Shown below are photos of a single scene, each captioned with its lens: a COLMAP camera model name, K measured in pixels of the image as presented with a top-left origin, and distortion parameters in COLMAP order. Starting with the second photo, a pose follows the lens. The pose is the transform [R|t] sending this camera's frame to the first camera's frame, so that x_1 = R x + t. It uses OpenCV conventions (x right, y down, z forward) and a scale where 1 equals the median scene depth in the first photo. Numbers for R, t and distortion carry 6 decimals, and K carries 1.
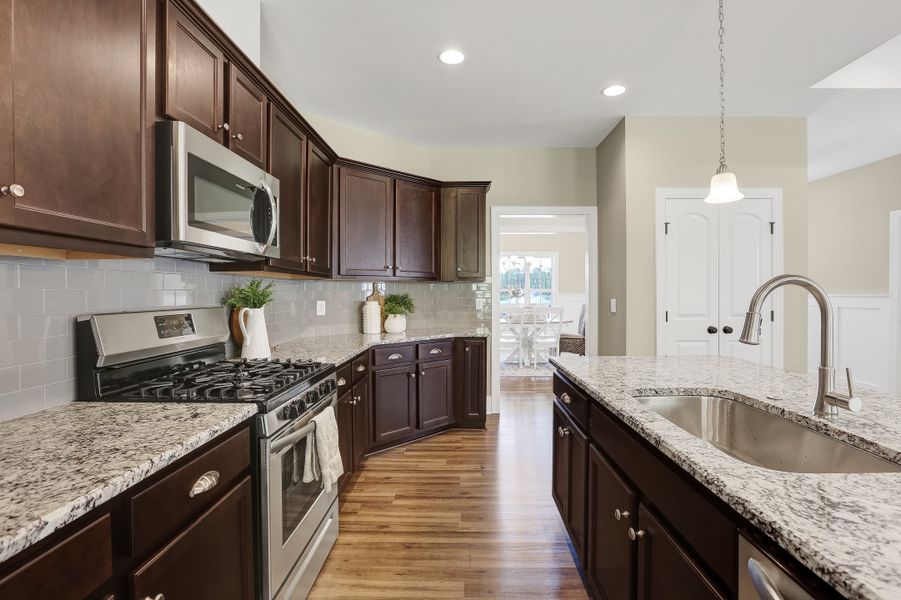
lens RADIAL K [[416.8, 0, 454.0], [0, 416.8, 296.7], [0, 0, 1]] dist [-0.049508, 0.014151]
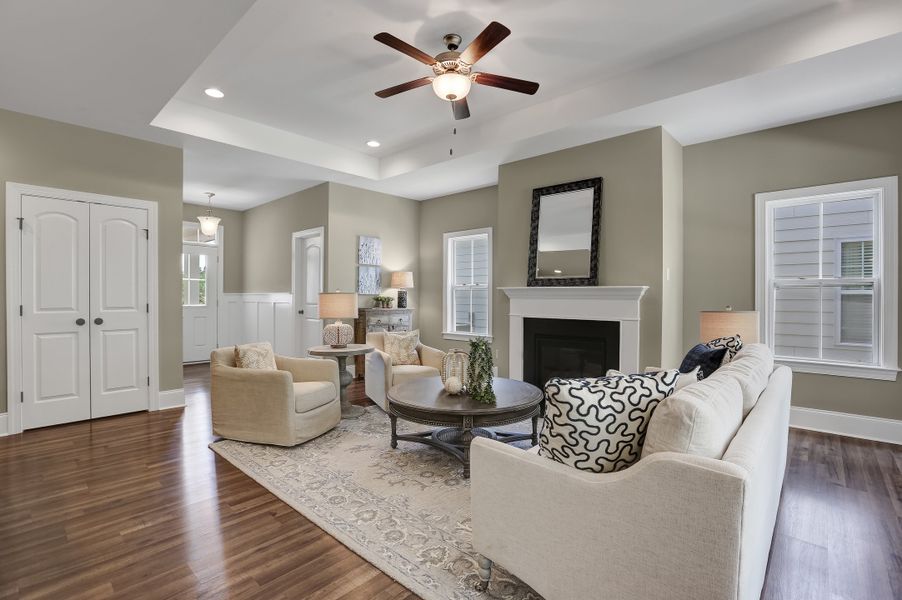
lens RADIAL K [[417.3, 0, 453.8], [0, 417.3, 296.5], [0, 0, 1]] dist [-0.049508, 0.014151]
pose [[0.649297, 0.000451, 0.760535, 0.454116], [0.004019, 0.999984, -0.004024, 0.021602], [-0.760524, 0.005669, 0.649285, -0.458466]]
